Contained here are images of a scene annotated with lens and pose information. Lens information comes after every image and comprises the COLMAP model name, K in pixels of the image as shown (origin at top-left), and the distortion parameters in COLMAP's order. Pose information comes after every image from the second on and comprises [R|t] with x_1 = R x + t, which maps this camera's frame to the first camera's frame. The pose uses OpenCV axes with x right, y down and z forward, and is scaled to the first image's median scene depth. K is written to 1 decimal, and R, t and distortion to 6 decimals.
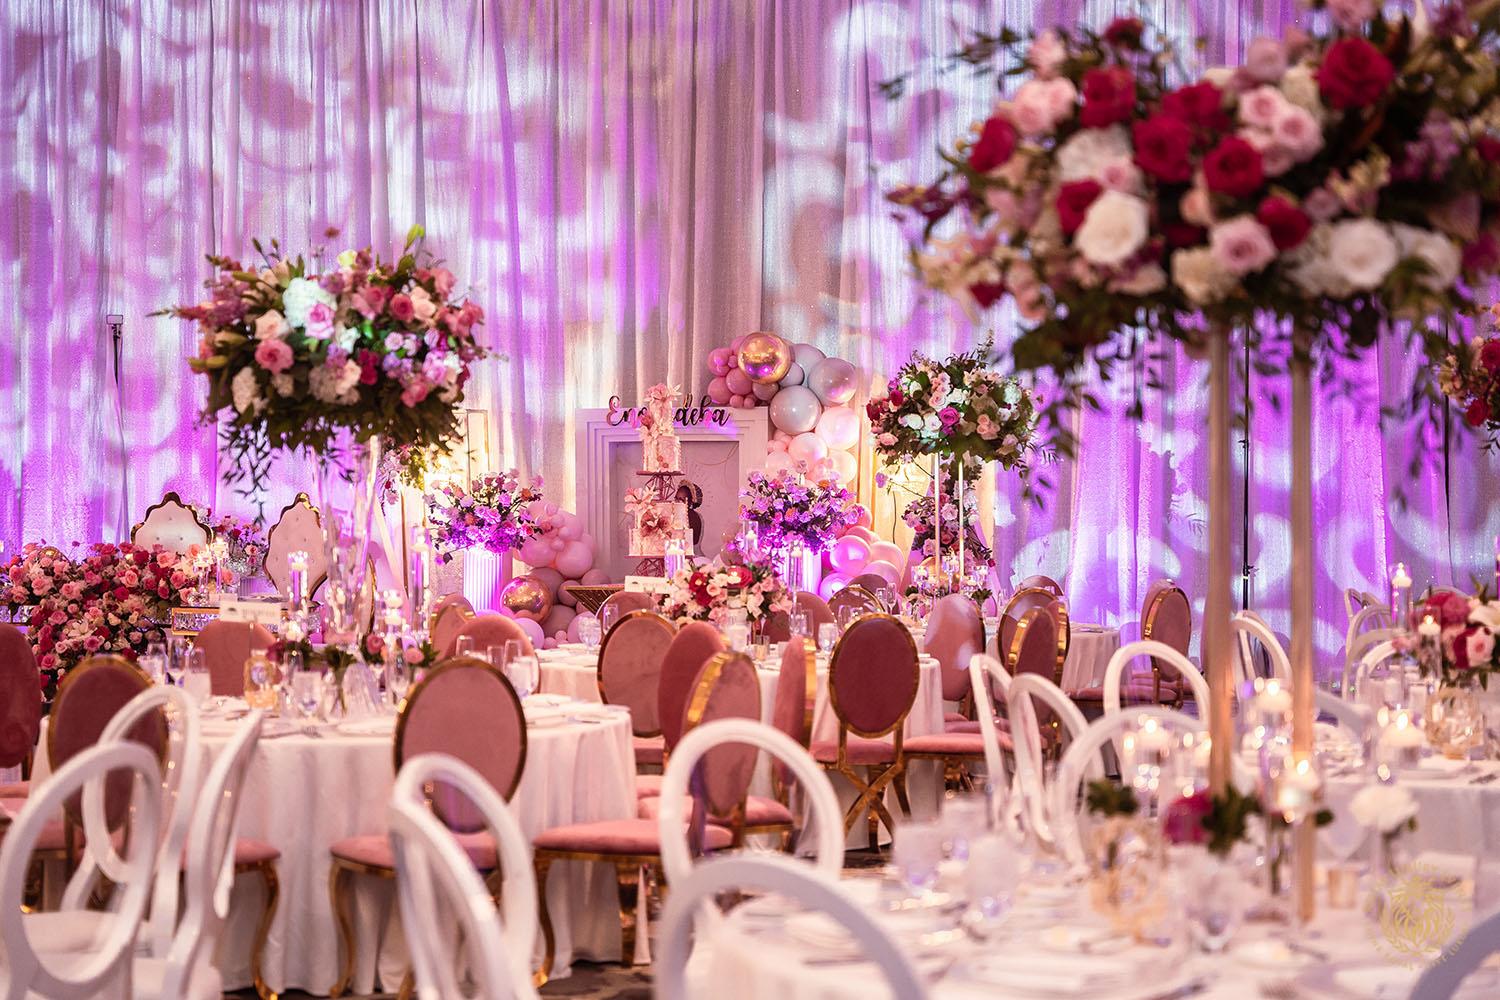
lens RADIAL K [[3028.2, 0, 745.2], [0, 3028.2, 499.4], [0, 0, 1]] dist [0.105733, 0.000000]
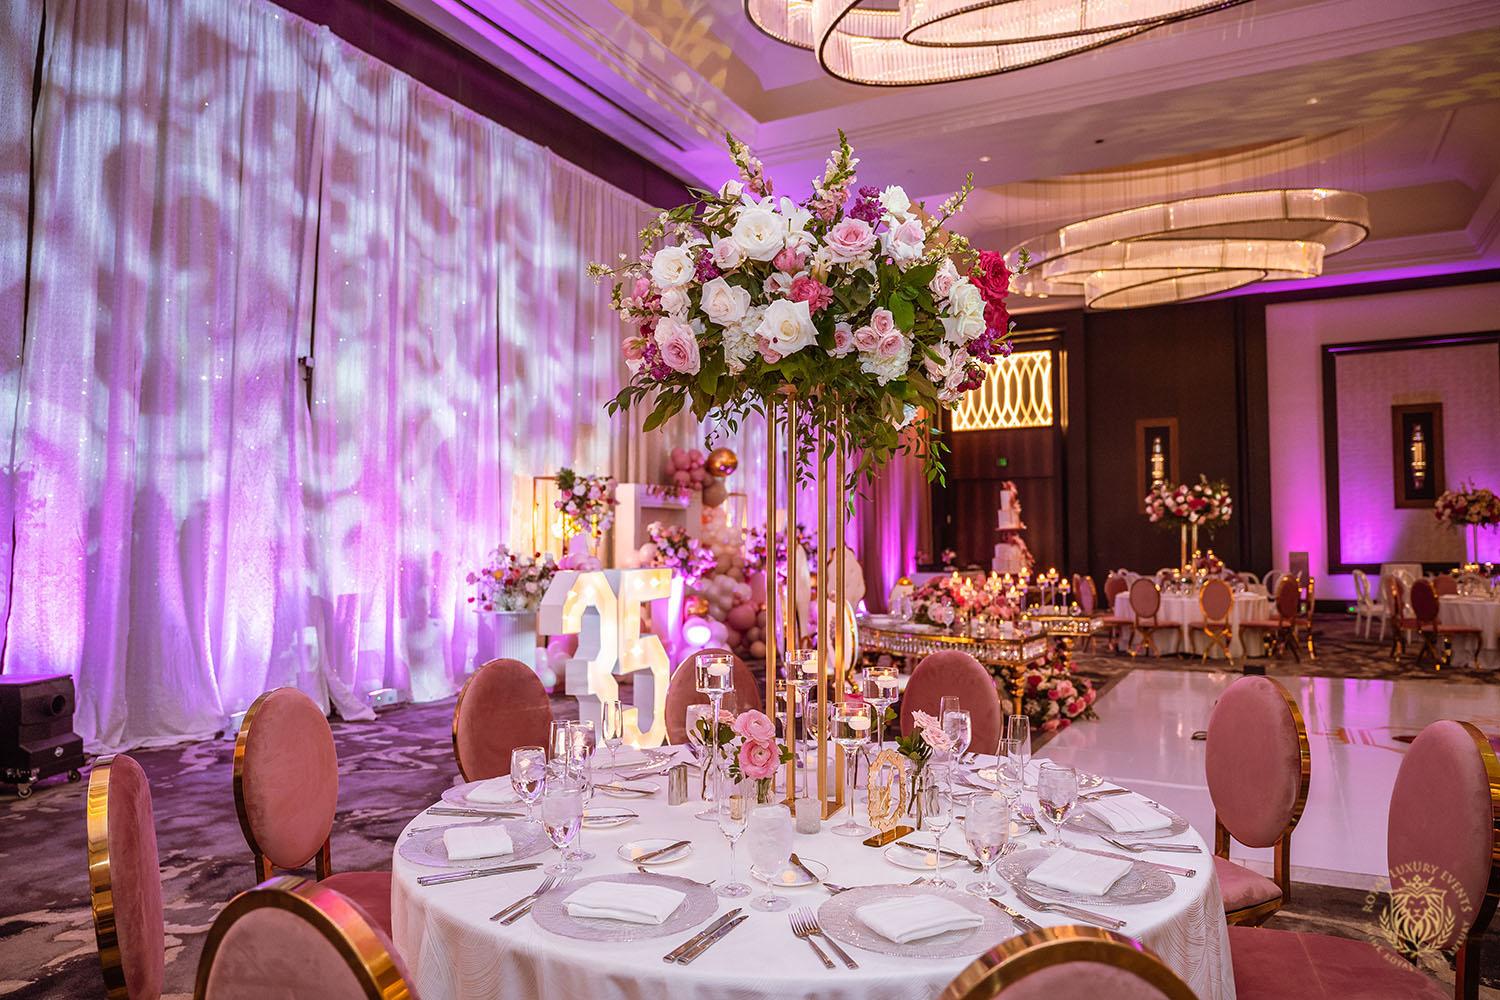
lens RADIAL K [[1013.9, 0, 756.8], [0, 1013.9, 504.7], [0, 0, 1]] dist [-0.024512, 0.012010]
pose [[0.127629, 0.039033, 0.991054, -0.539267], [0.003031, 0.999205, -0.039744, 0.000915], [-0.991817, 0.008076, 0.127409, 0.855530]]
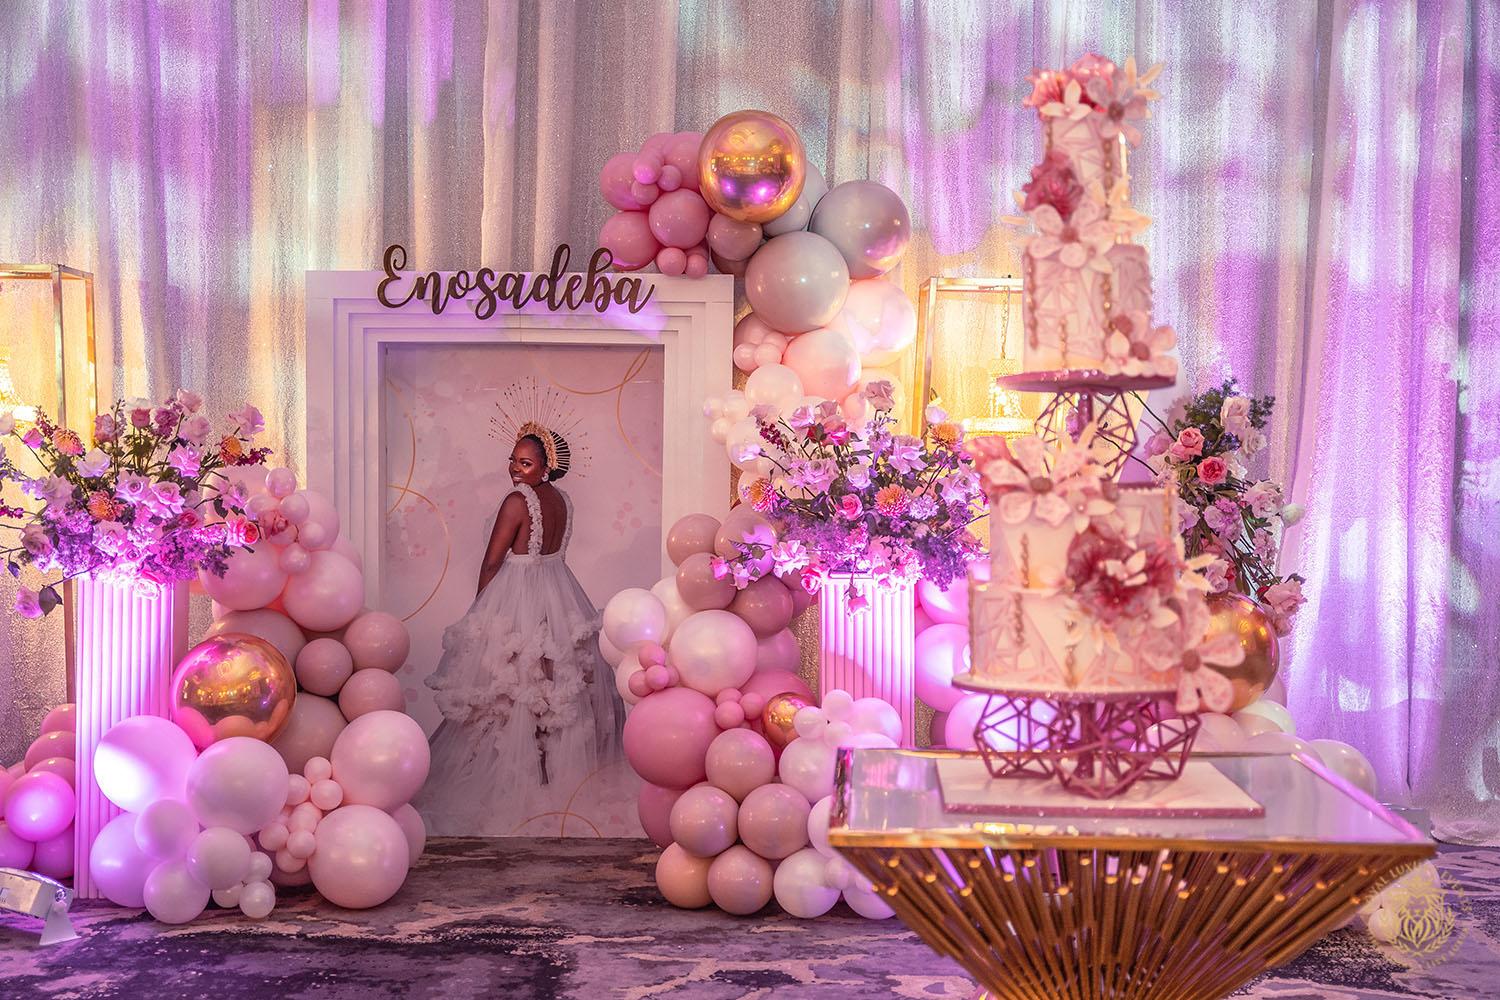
lens RADIAL K [[1957.8, 0, 756.9], [0, 1957.8, 511.3], [0, 0, 1]] dist [0.027159, 0.000000]
pose [[0.938809, -0.000830, 0.344438, -0.093890], [-0.009355, 0.999567, 0.027907, -0.001222], [-0.344312, -0.029421, 0.938394, 0.669771]]
